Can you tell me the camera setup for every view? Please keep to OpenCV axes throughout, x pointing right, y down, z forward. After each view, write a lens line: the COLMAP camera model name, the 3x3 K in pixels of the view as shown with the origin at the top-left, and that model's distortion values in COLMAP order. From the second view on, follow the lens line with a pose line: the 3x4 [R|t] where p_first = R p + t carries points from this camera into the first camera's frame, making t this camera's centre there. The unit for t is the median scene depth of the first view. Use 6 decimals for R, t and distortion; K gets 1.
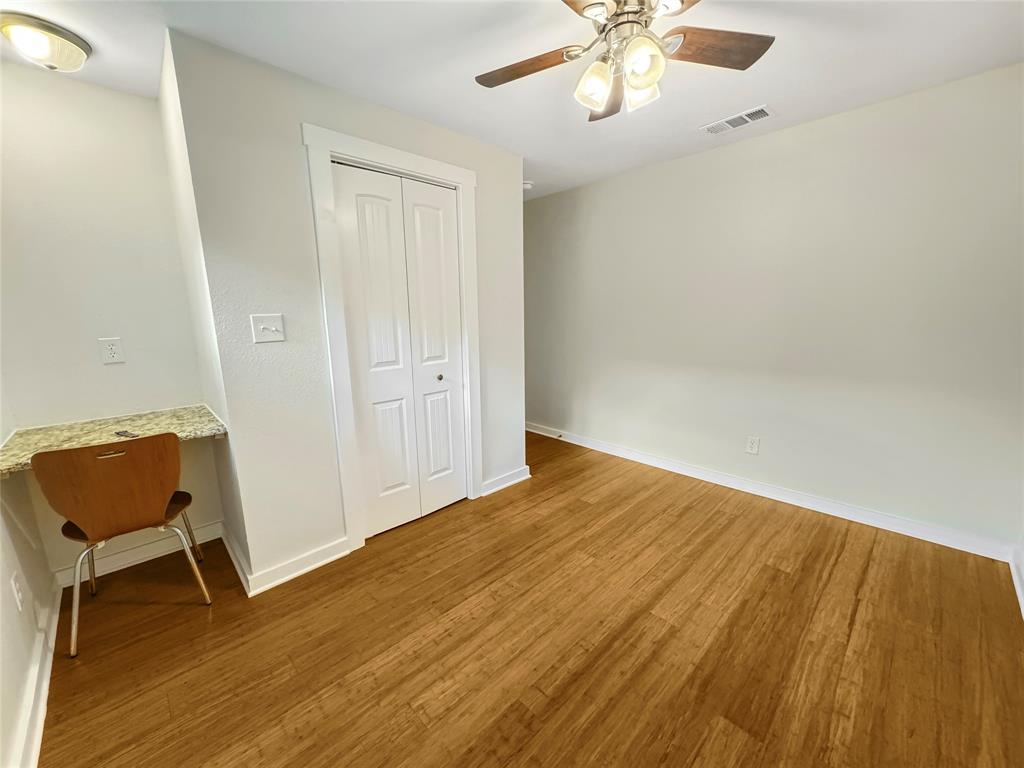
lens RADIAL K [[412.9, 0, 512.4], [0, 412.9, 388.3], [0, 0, 1]] dist [-0.002254, -0.000166]
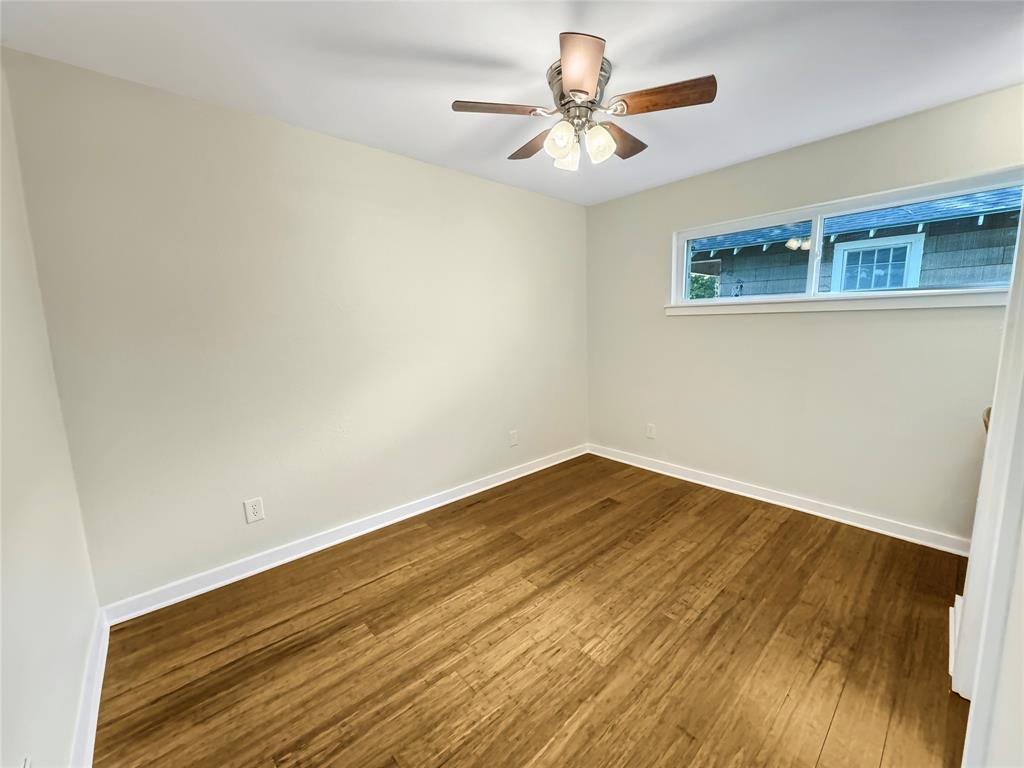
lens RADIAL K [[412.9, 0, 511.4], [0, 412.9, 383.8], [0, 0, 1]] dist [-0.002254, -0.000166]
pose [[-0.998212, 0.030209, 0.051576, 0.342022], [0.045416, 0.944314, 0.325896, -0.378525], [-0.038859, 0.327655, -0.943998, 1.954917]]
